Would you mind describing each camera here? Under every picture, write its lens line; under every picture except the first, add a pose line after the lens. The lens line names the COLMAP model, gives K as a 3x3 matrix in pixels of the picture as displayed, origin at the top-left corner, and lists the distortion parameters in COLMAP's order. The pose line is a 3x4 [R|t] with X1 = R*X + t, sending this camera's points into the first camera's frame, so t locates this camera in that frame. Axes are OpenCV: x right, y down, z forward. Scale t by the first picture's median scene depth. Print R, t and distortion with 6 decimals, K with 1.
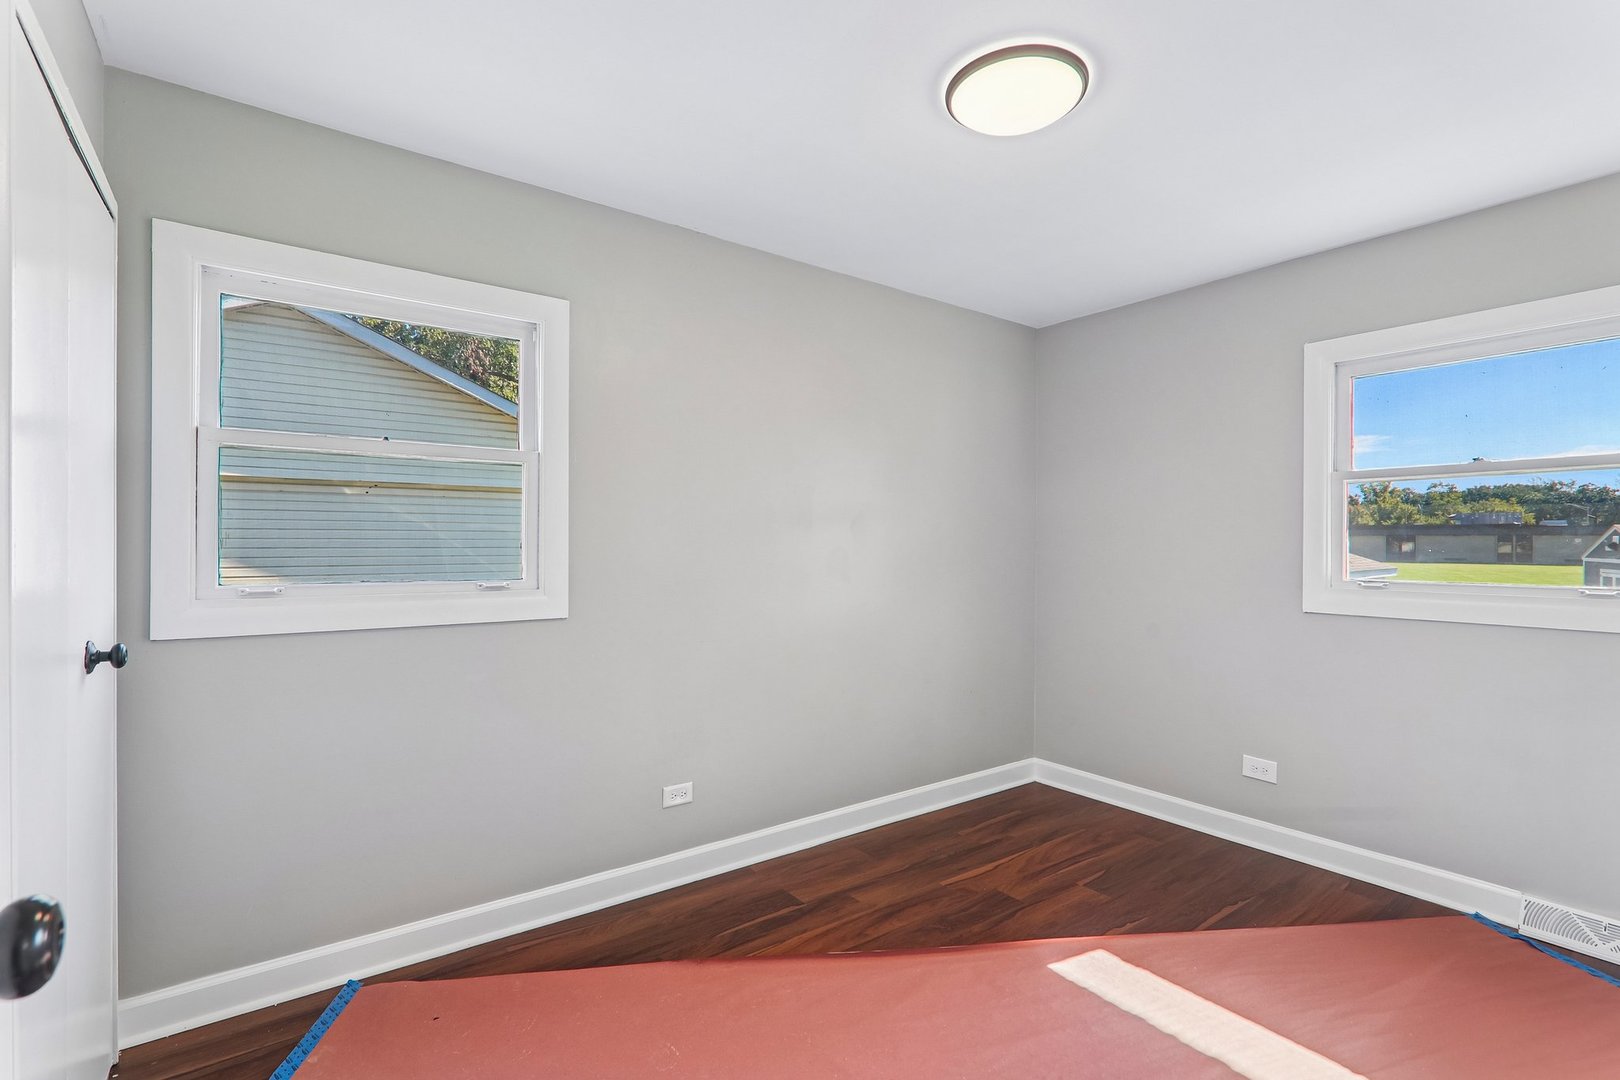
lens RADIAL K [[745.6, 0, 812.9], [0, 745.6, 540.1], [0, 0, 1]] dist [-0.004199, 0.000954]
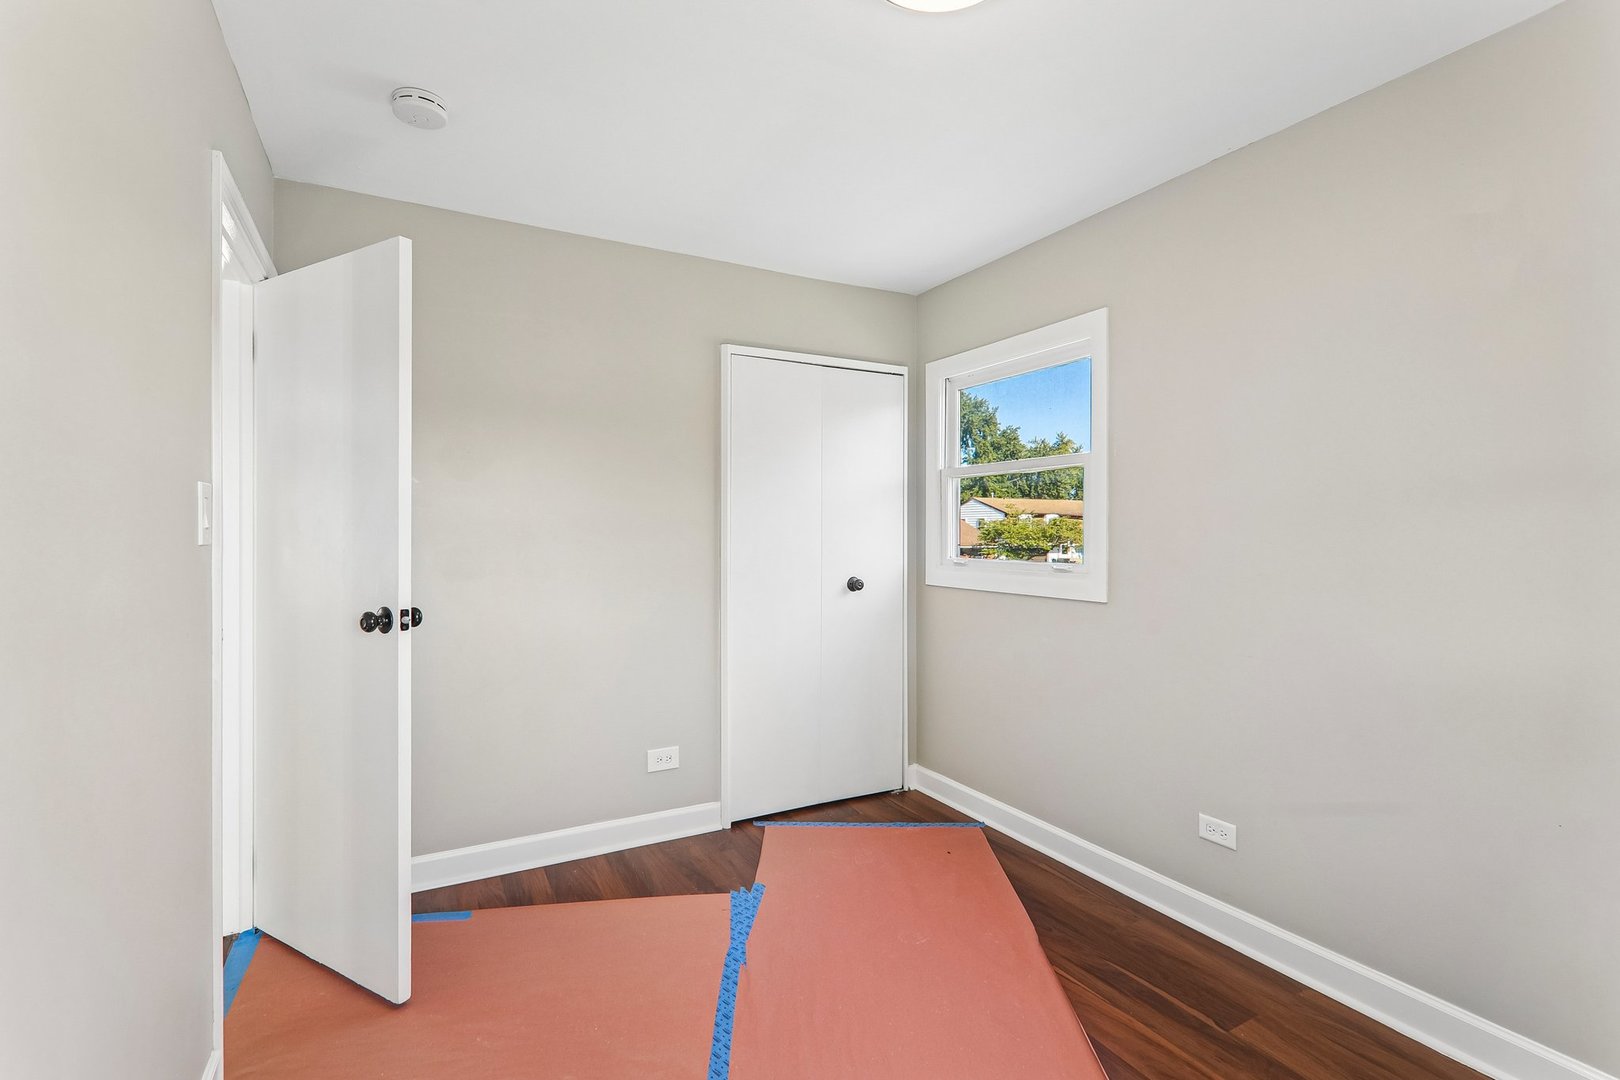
lens RADIAL K [[745.6, 0, 808.2], [0, 745.6, 536.4], [0, 0, 1]] dist [-0.004199, 0.000954]
pose [[-0.134306, 0.002580, -0.990937, 0.776058], [0.004742, 0.999987, 0.001960, 0.006878], [0.990929, -0.004436, -0.134316, 0.718983]]
